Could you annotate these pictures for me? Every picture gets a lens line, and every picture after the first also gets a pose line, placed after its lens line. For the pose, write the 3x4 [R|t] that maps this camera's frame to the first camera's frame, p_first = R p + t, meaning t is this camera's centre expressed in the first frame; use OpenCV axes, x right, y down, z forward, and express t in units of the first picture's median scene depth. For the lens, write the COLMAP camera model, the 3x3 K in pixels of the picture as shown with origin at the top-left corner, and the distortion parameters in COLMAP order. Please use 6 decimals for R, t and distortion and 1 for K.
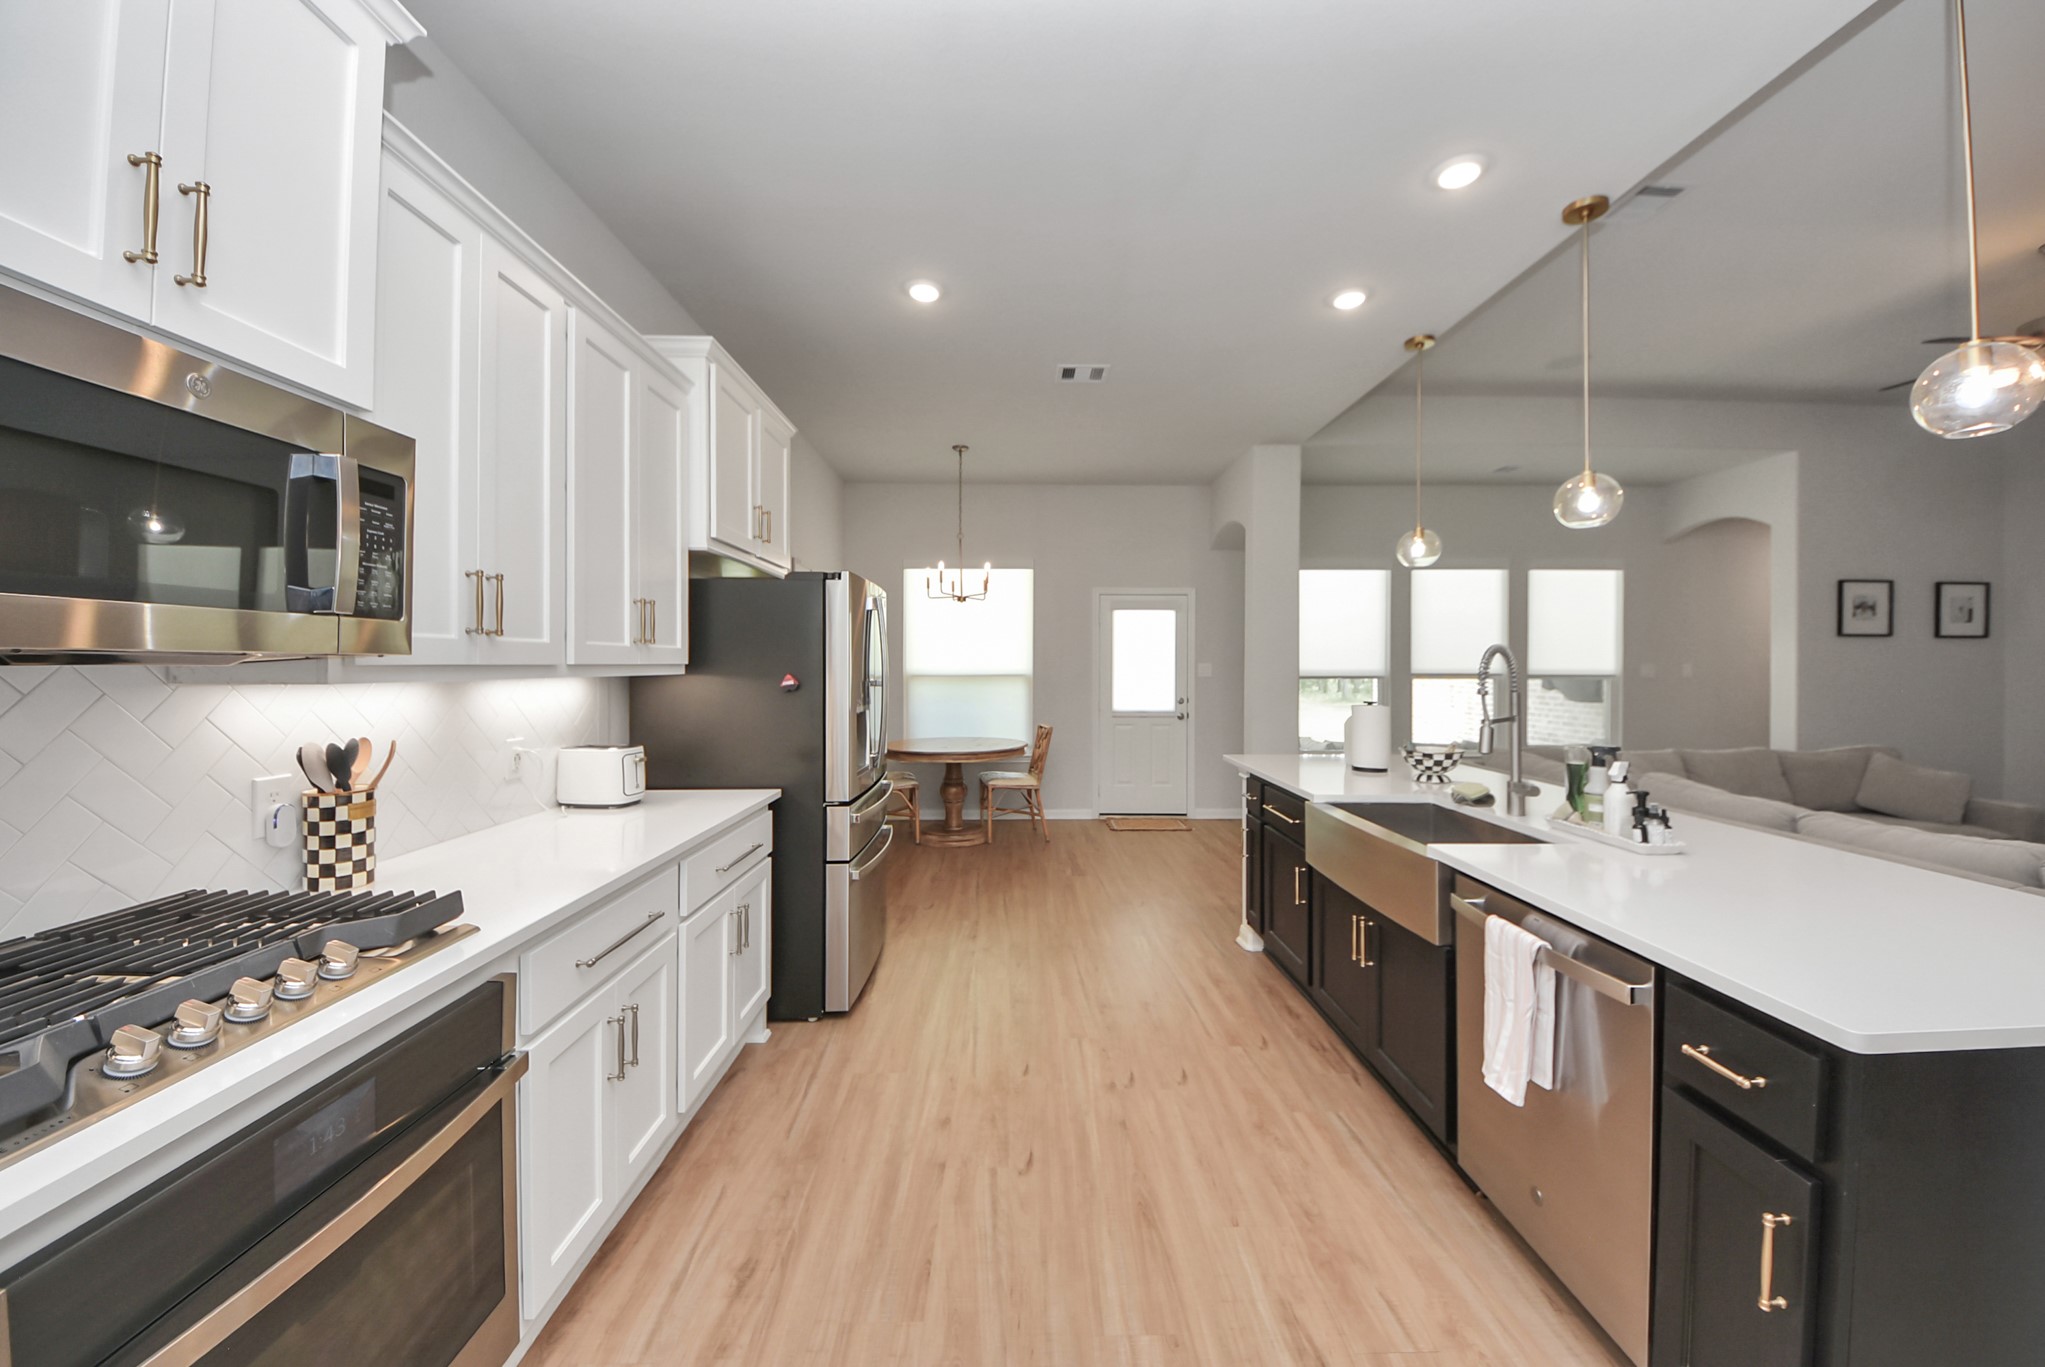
lens RADIAL K [[737.7, 0, 1040.1], [0, 737.7, 669.6], [0, 0, 1]] dist [0.001267, -0.005290]
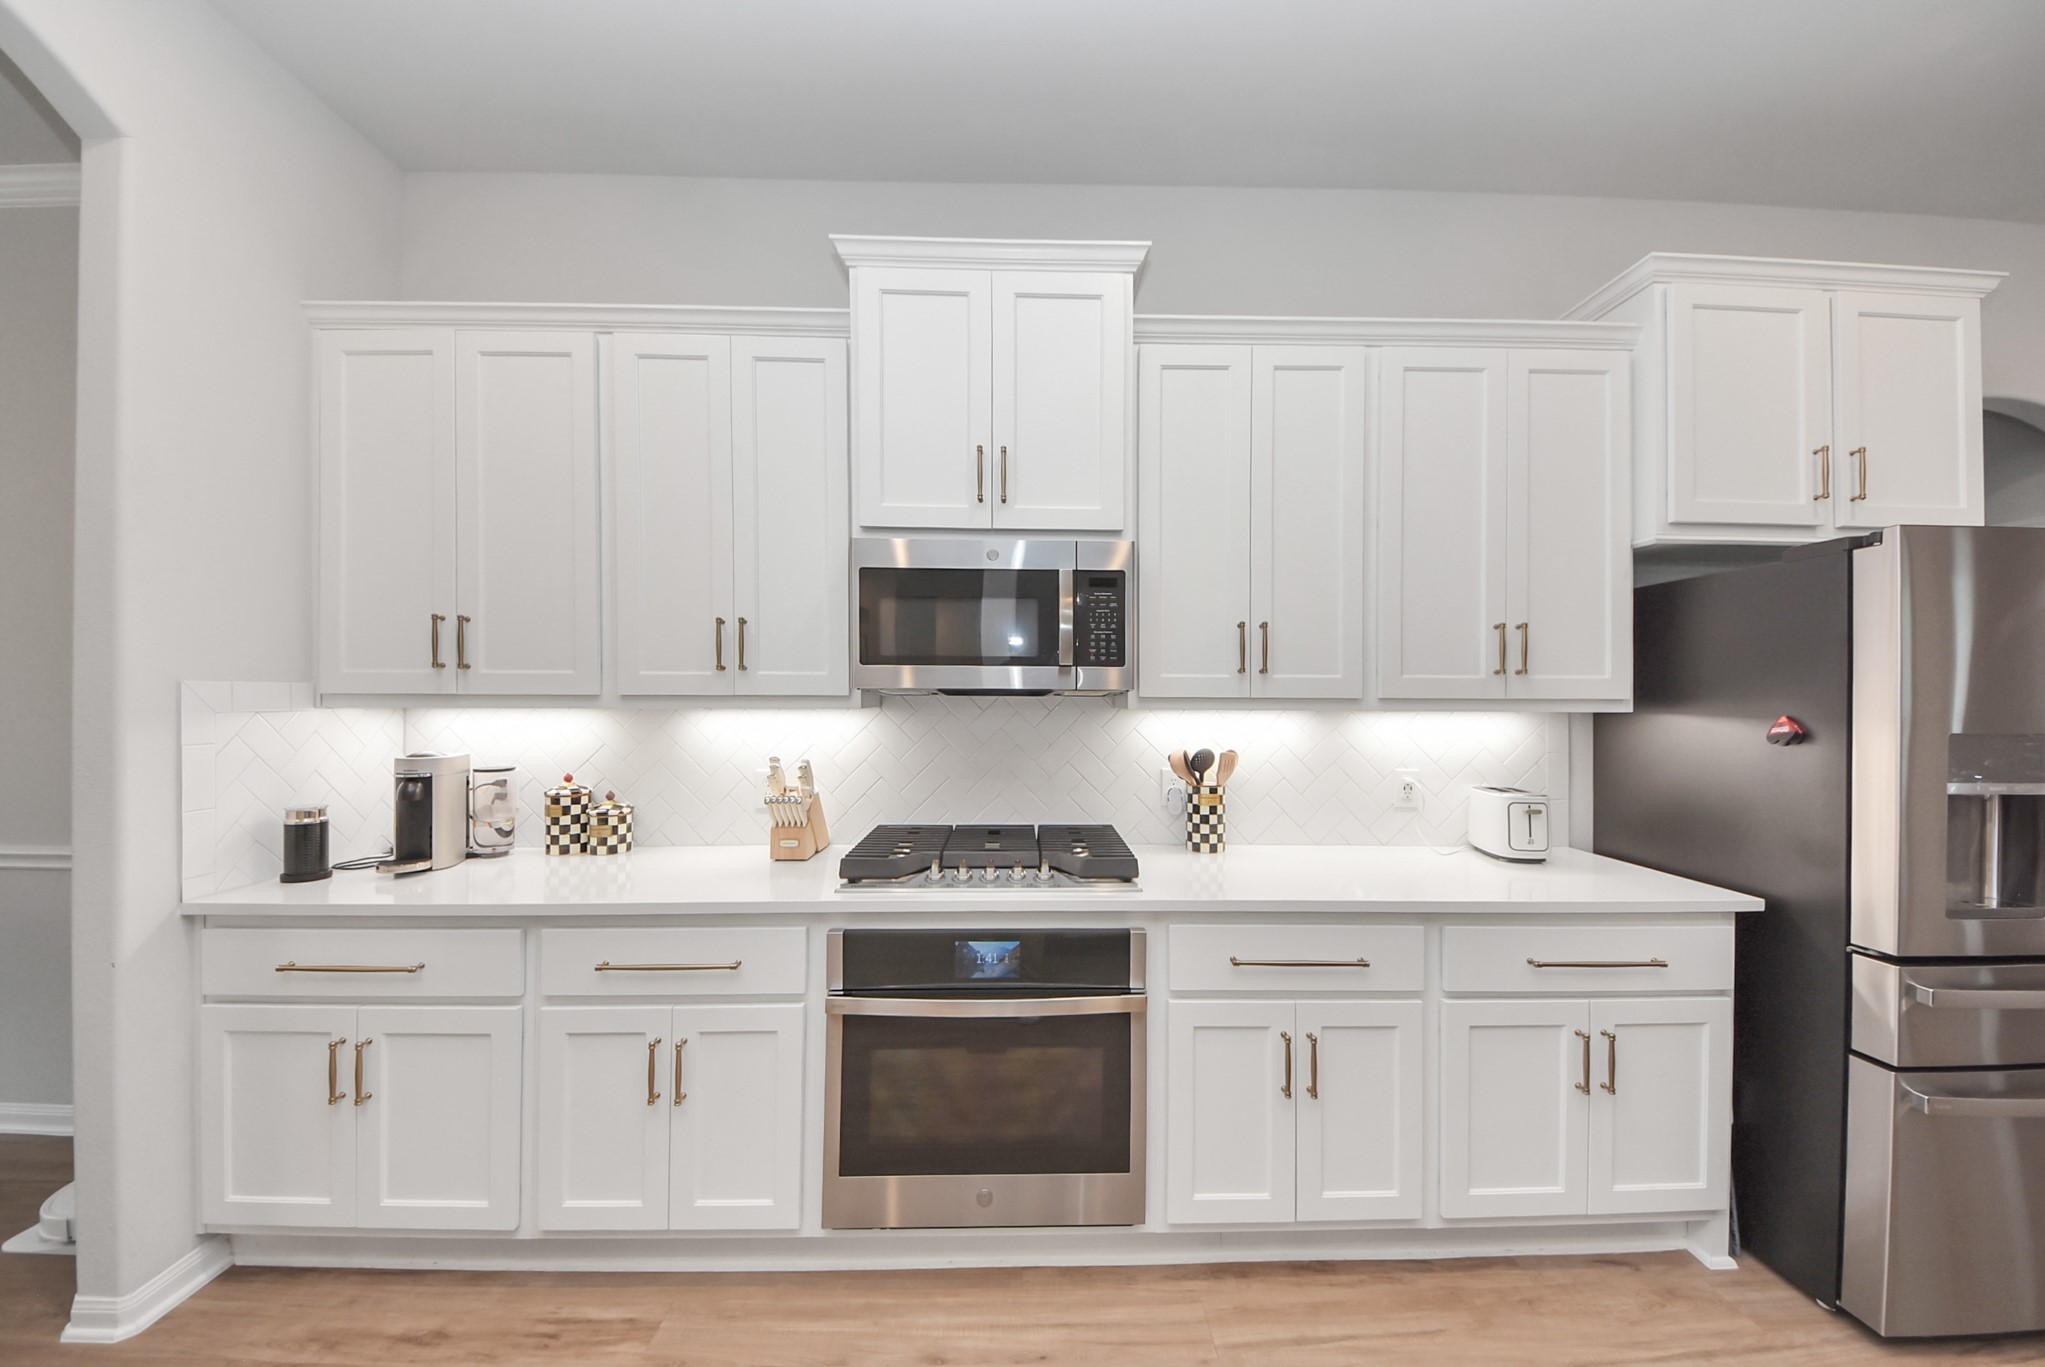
lens RADIAL K [[781.0, 0, 1046.1], [0, 781.0, 682.9], [0, 0, 1]] dist [-0.005771, -0.005244]
pose [[-0.006648, -0.003374, -0.999972, 0.355782], [-0.013133, 0.999908, -0.003286, -0.014351], [0.999892, 0.013111, -0.006692, 0.442593]]
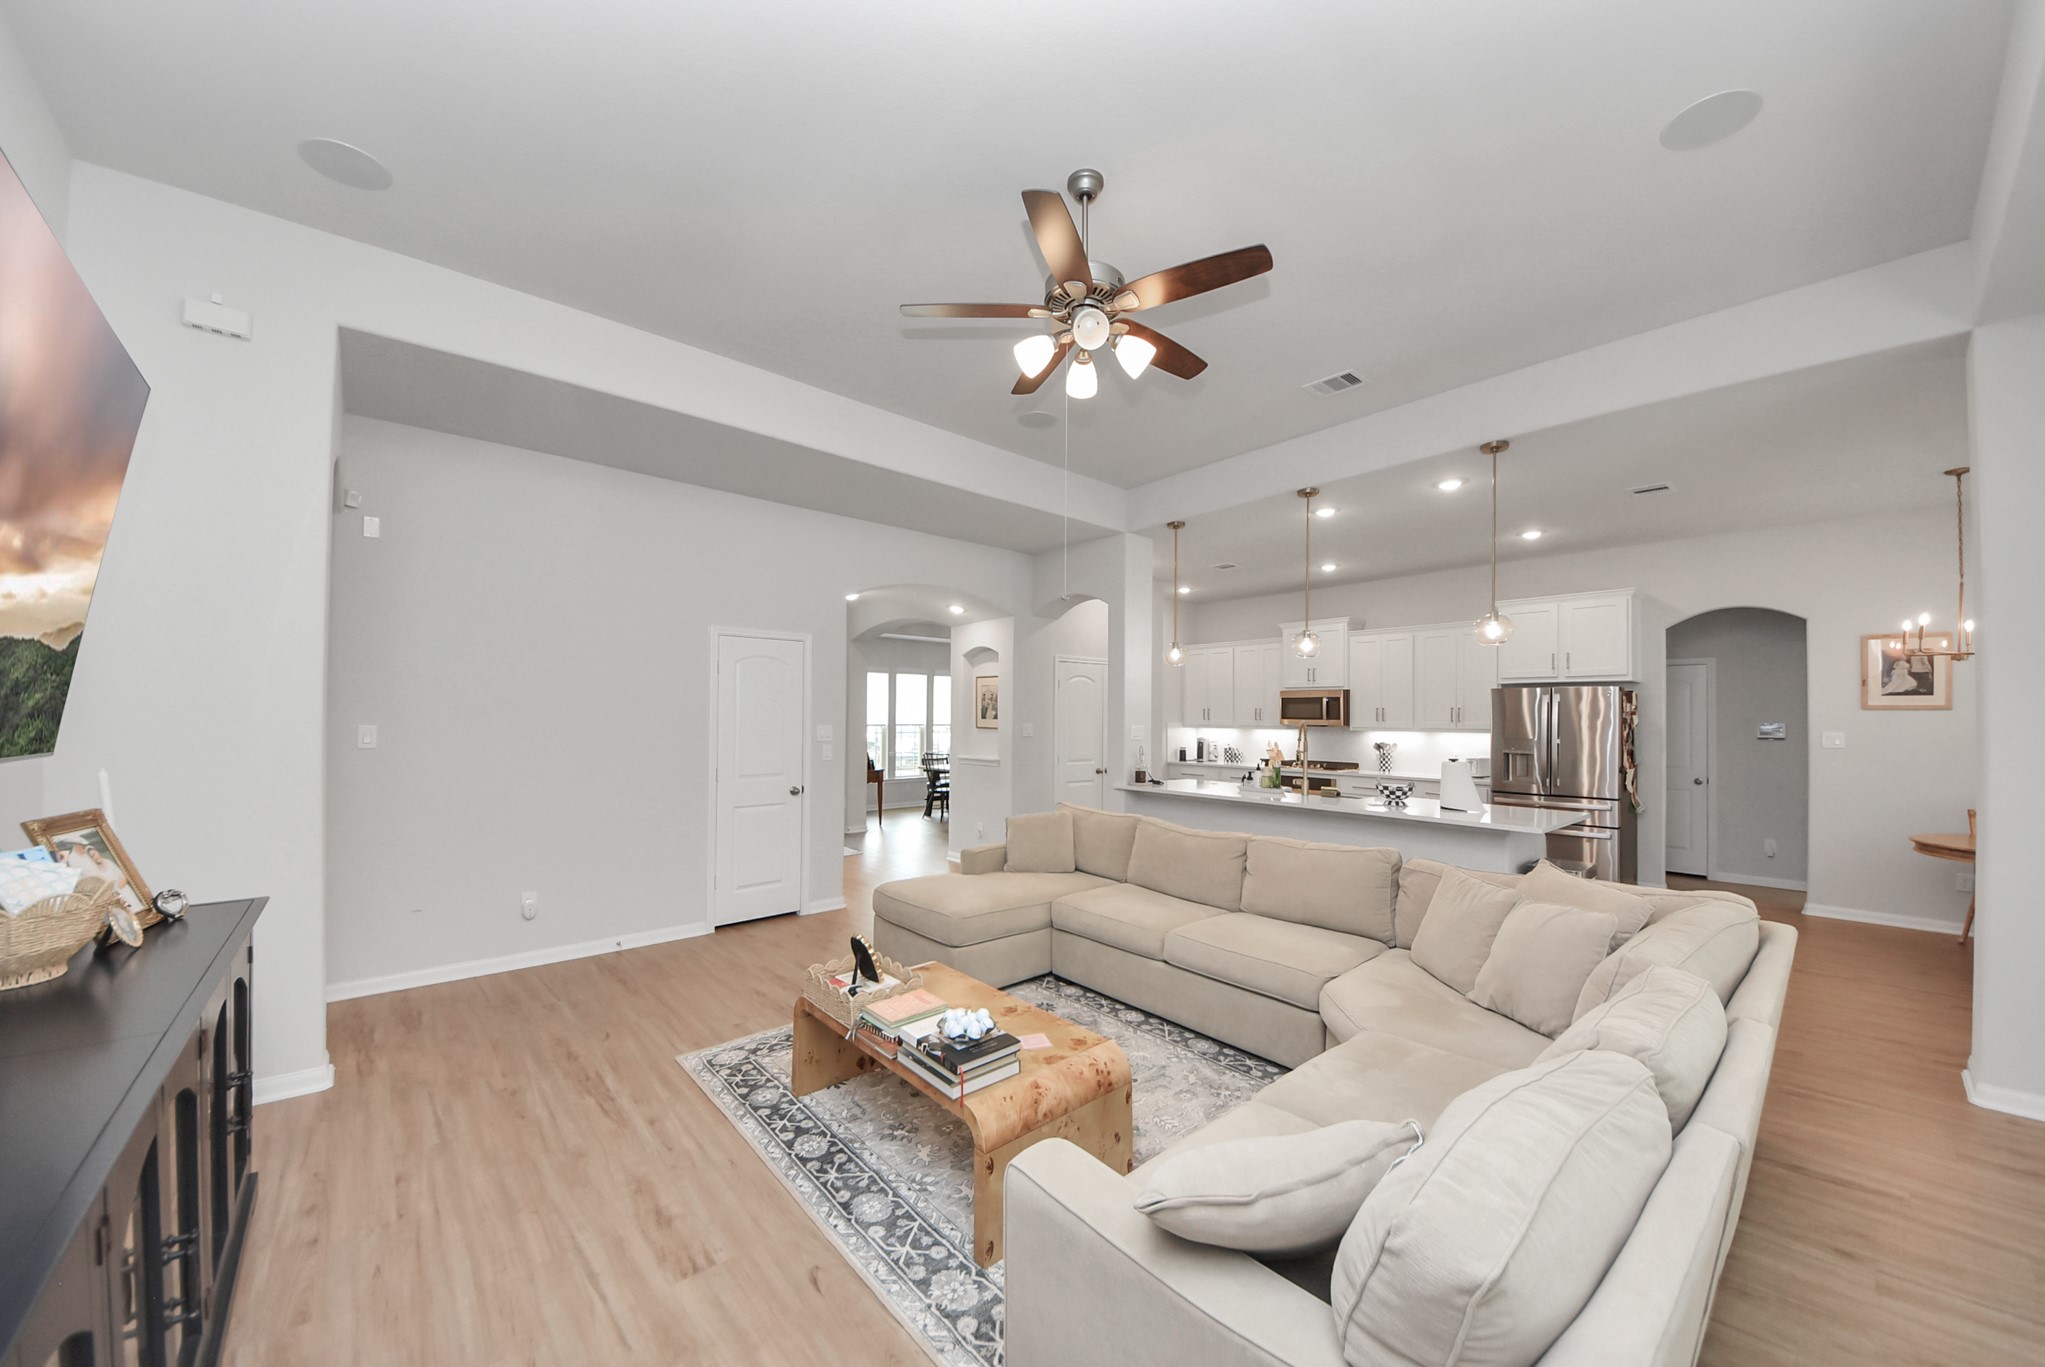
lens RADIAL K [[737.7, 0, 1023.9], [0, 737.7, 716.2], [0, 0, 1]] dist [0.001267, -0.005290]
pose [[-0.770776, -0.009486, -0.637036, 2.681931], [-0.014705, 0.999888, 0.002902, -0.039531], [0.636936, 0.011605, -0.770829, 2.132859]]
